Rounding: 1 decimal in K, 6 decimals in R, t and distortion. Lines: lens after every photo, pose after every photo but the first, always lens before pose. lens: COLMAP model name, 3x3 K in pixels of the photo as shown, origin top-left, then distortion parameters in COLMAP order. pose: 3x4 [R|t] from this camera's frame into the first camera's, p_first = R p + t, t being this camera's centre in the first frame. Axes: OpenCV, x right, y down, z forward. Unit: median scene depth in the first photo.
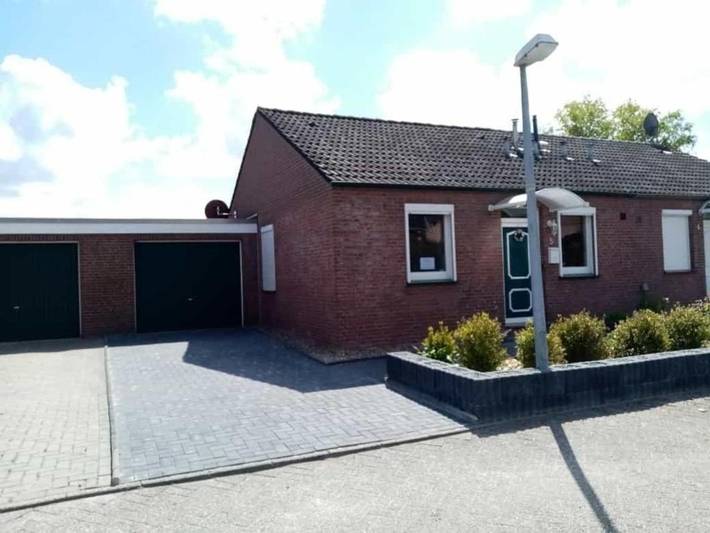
lens RADIAL K [[555.6, 0, 355.0], [0, 555.6, 266.5], [0, 0, 1]] dist [0.007287, 0.000807]
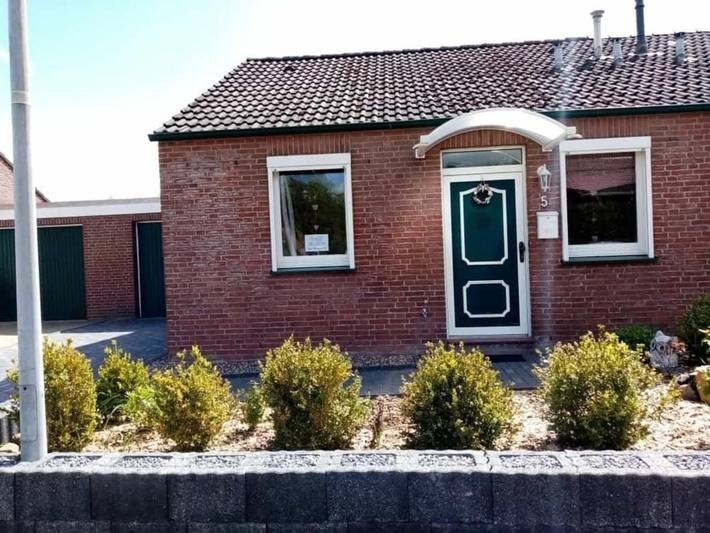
lens RADIAL K [[555.6, 0, 355.0], [0, 555.6, 266.5], [0, 0, 1]] dist [0.007287, 0.000807]
pose [[0.889094, 0.006720, -0.457675, 0.476353], [0.014931, 0.998934, 0.043673, -0.005400], [0.457481, -0.045663, 0.888046, 0.406496]]
